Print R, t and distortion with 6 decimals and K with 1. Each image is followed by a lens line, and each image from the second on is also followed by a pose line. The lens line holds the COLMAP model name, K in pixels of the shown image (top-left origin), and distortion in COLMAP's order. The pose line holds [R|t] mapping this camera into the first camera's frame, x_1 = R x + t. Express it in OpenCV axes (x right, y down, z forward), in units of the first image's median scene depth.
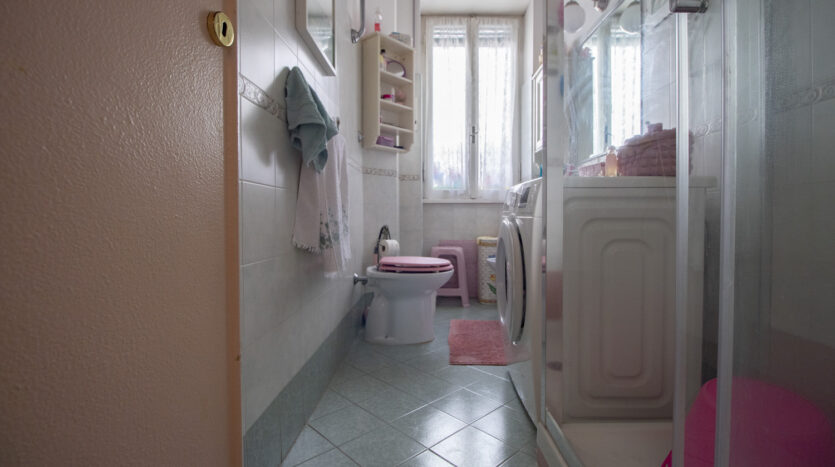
lens RADIAL K [[386.4, 0, 425.2], [0, 386.4, 224.1], [0, 0, 1]] dist [0.002864, 0.001185]
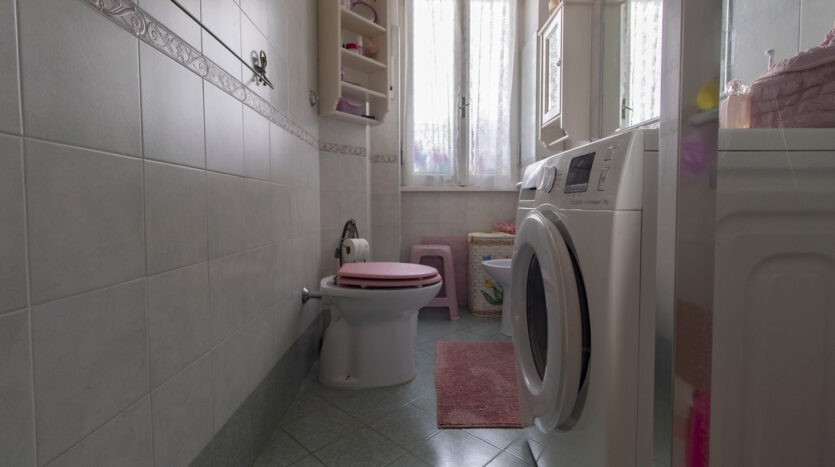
lens RADIAL K [[386.4, 0, 425.2], [0, 386.4, 224.1], [0, 0, 1]] dist [0.002864, 0.001185]
pose [[0.998803, -0.001574, 0.048895, 0.004905], [0.000456, 0.999739, 0.022855, -0.004620], [-0.048918, -0.022805, 0.998542, 0.208595]]
